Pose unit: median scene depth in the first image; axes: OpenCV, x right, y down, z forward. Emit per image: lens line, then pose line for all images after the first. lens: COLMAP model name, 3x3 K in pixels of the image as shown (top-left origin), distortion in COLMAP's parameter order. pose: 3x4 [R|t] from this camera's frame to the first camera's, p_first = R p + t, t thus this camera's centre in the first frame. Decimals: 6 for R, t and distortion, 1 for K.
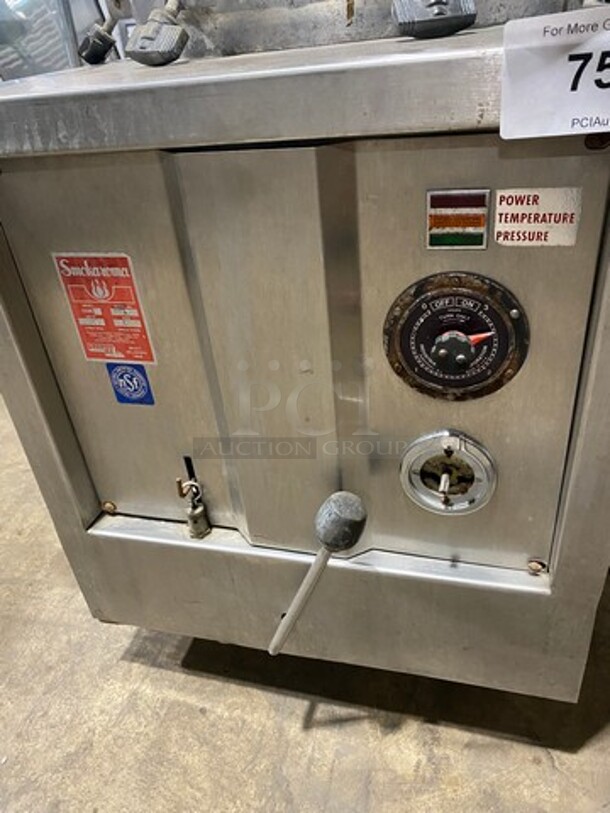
lens RADIAL K [[621.8, 0, 303.7], [0, 621.8, 397.6], [0, 0, 1]] dist [-0.001898, -0.010074]
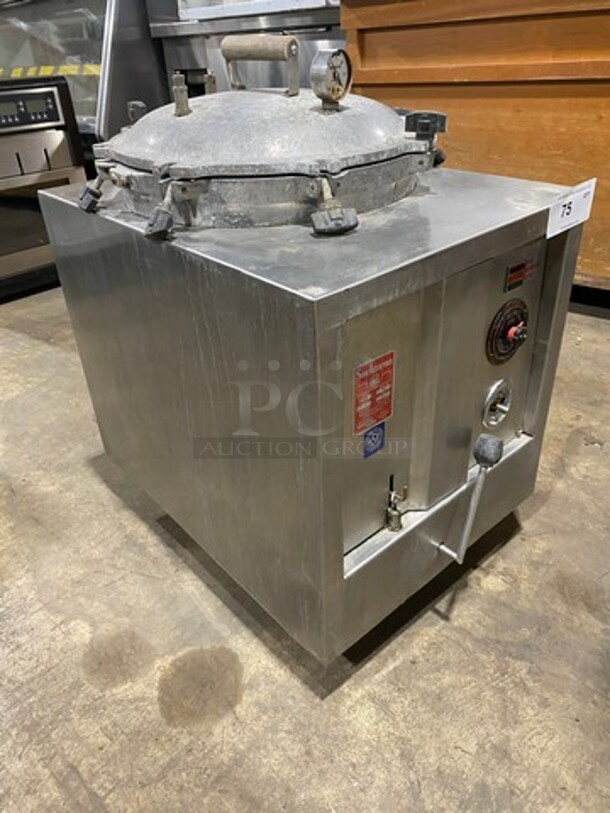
lens RADIAL K [[621.8, 0, 303.7], [0, 621.8, 397.6], [0, 0, 1]] dist [-0.001898, -0.010074]
pose [[0.556653, -0.371238, 0.743182, -1.543487], [0.435085, 0.892373, 0.119879, -0.389451], [-0.707699, 0.256616, 0.658263, 0.156705]]
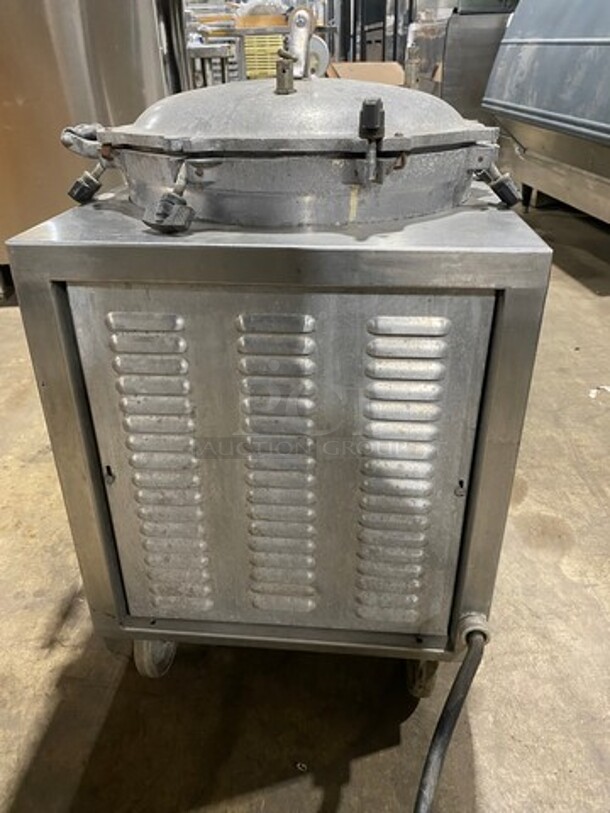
lens RADIAL K [[621.8, 0, 303.7], [0, 621.8, 397.6], [0, 0, 1]] dist [-0.001898, -0.010074]
pose [[-0.979019, 0.178238, -0.098757, 0.376468], [0.002812, 0.496424, 0.868076, -2.018030], [0.203749, 0.849585, -0.486509, 2.685512]]
